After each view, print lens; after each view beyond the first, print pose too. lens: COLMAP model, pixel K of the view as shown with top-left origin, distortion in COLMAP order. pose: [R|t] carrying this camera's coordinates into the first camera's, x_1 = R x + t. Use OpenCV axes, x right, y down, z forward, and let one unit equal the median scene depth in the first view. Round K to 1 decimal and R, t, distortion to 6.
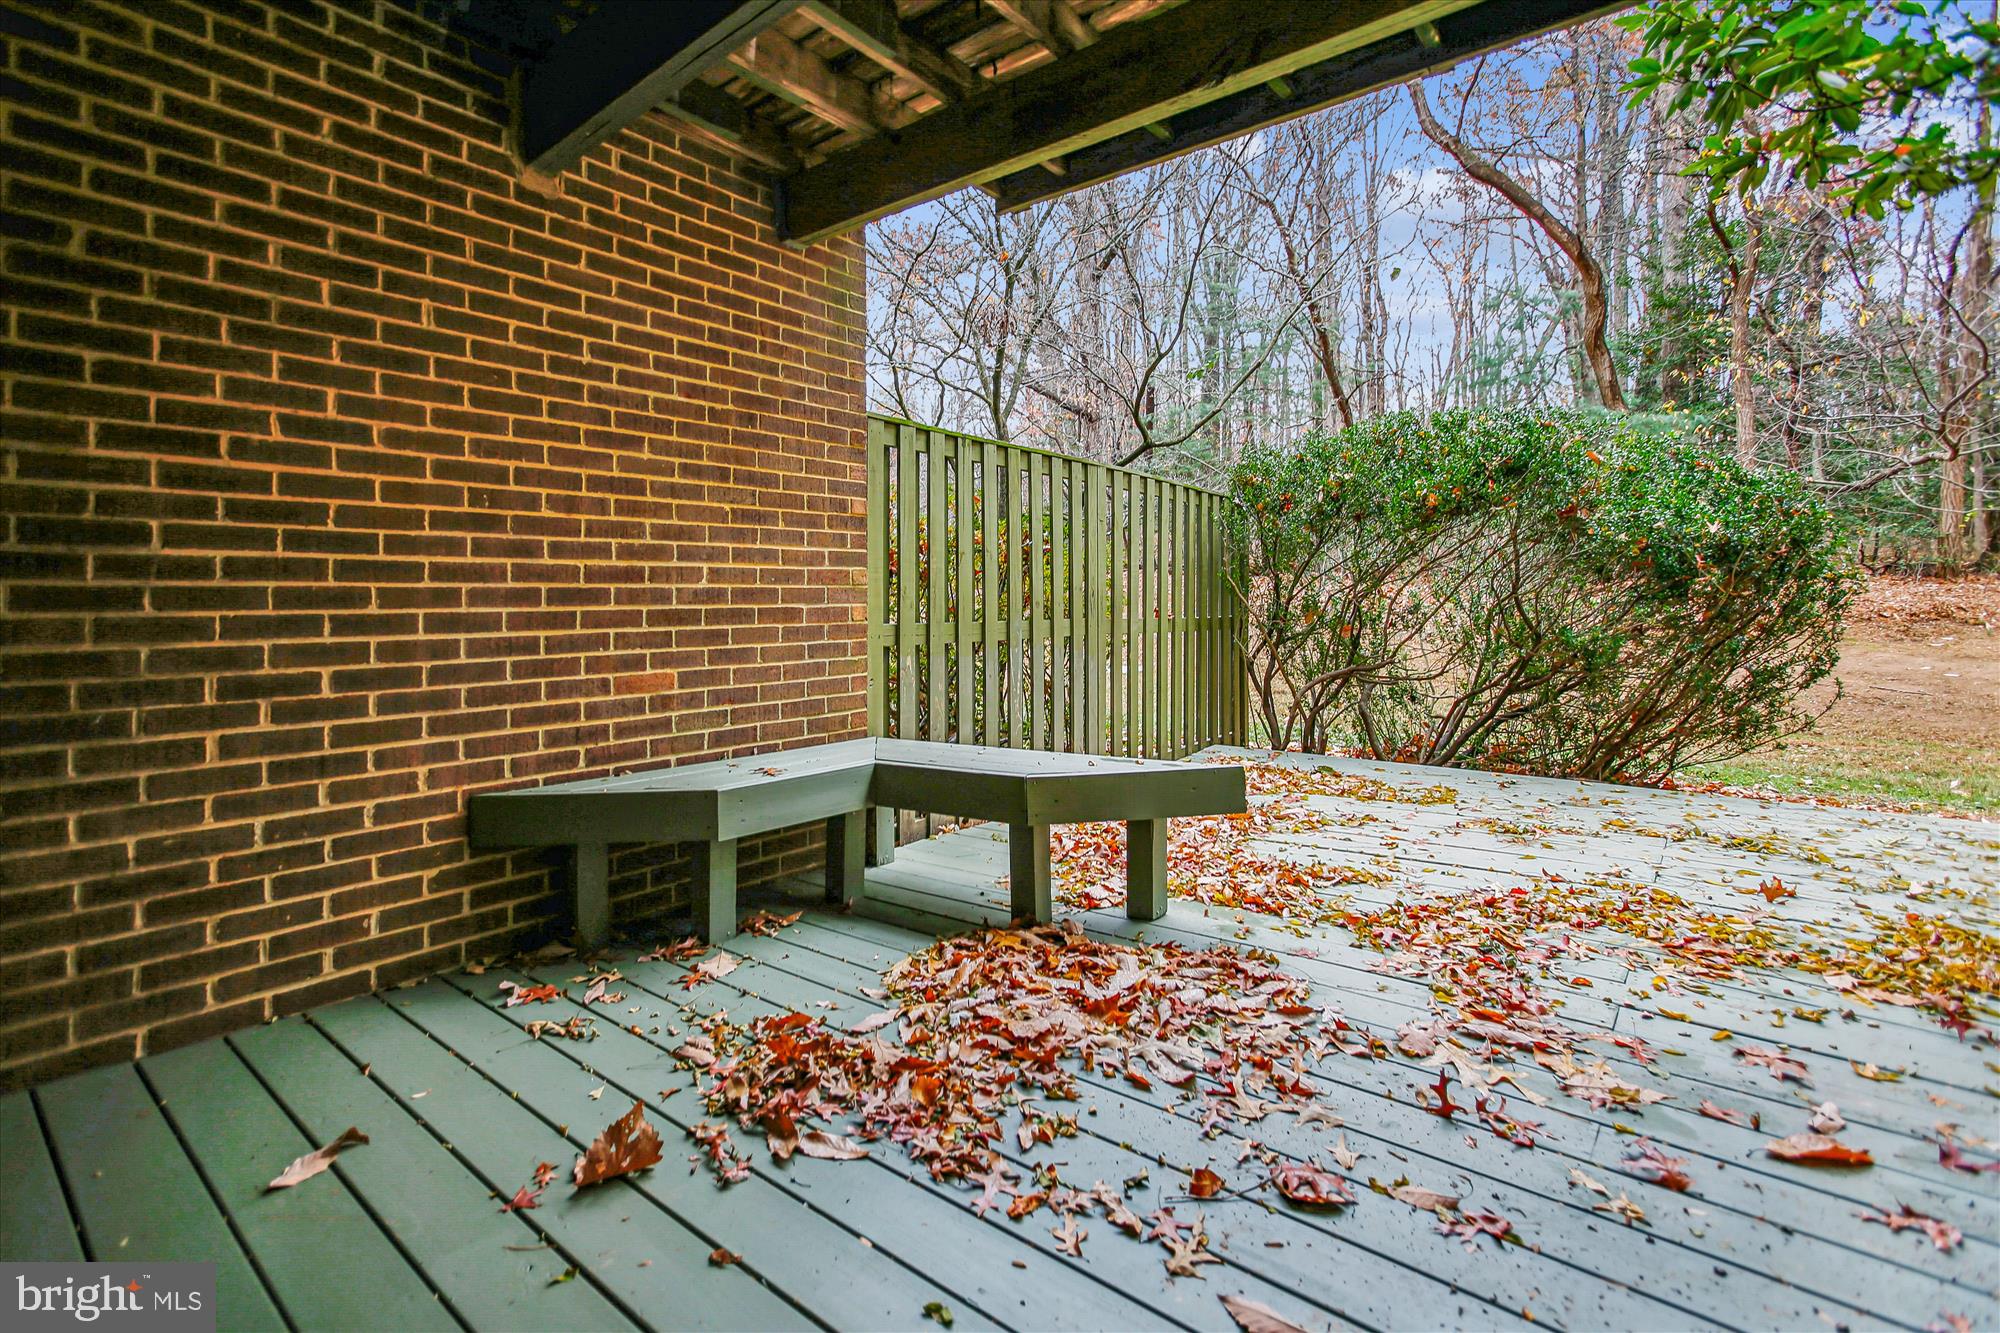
lens RADIAL K [[916.1, 0, 983.1], [0, 916.1, 601.8], [0, 0, 1]] dist [-0.005019, 0.001300]
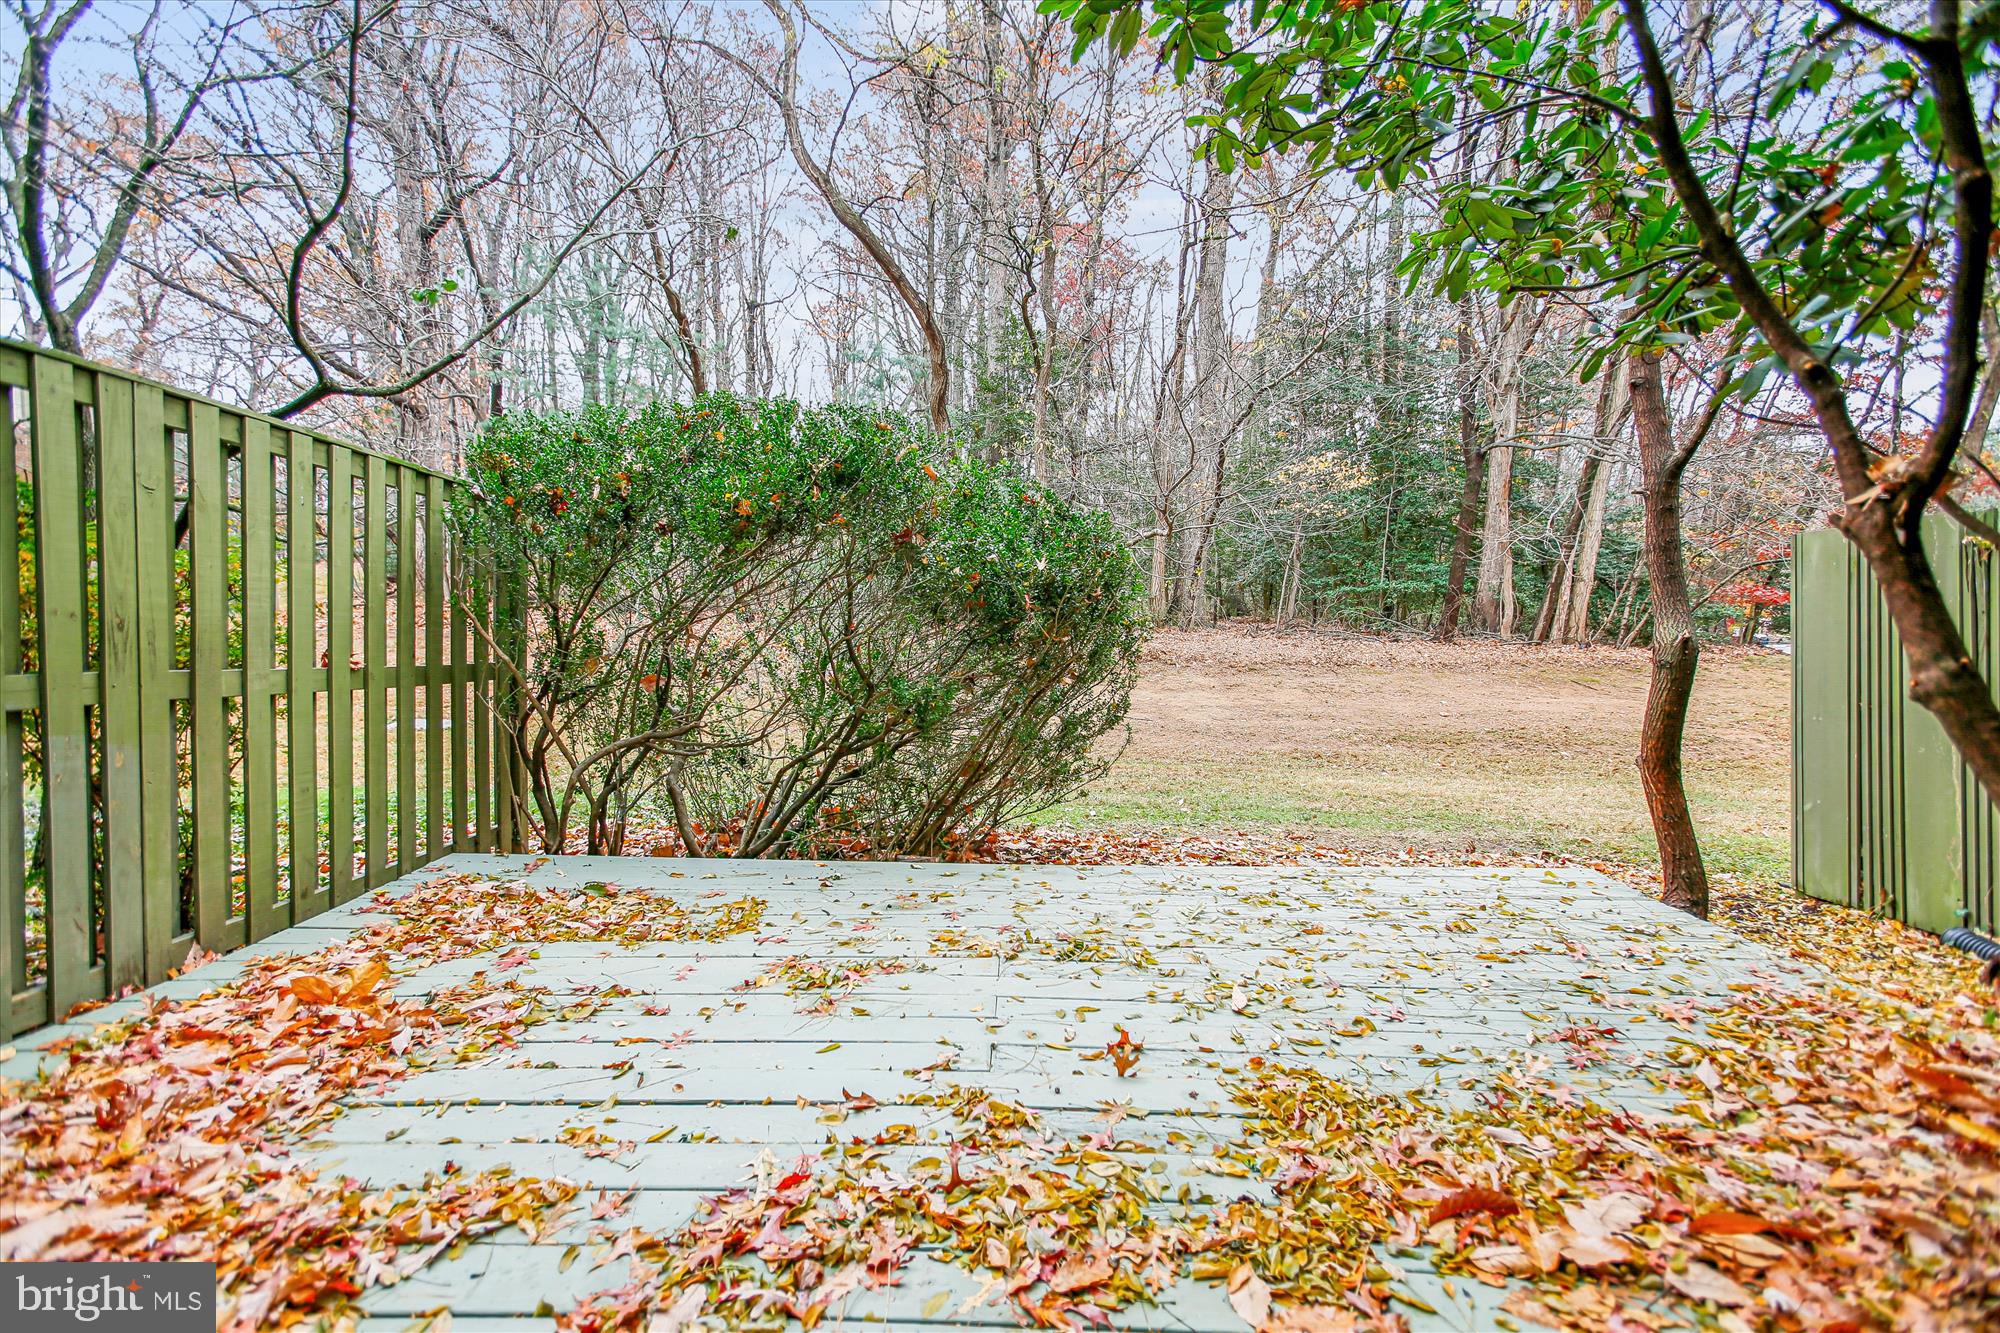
lens RADIAL K [[916.1, 0, 1000.5], [0, 916.1, 652.2], [0, 0, 1]] dist [-0.005019, 0.001300]
pose [[0.790130, 0.004299, 0.612924, 0.191072], [-0.013992, 0.999841, 0.011024, -0.004931], [-0.612779, -0.017286, 0.790065, 0.273218]]
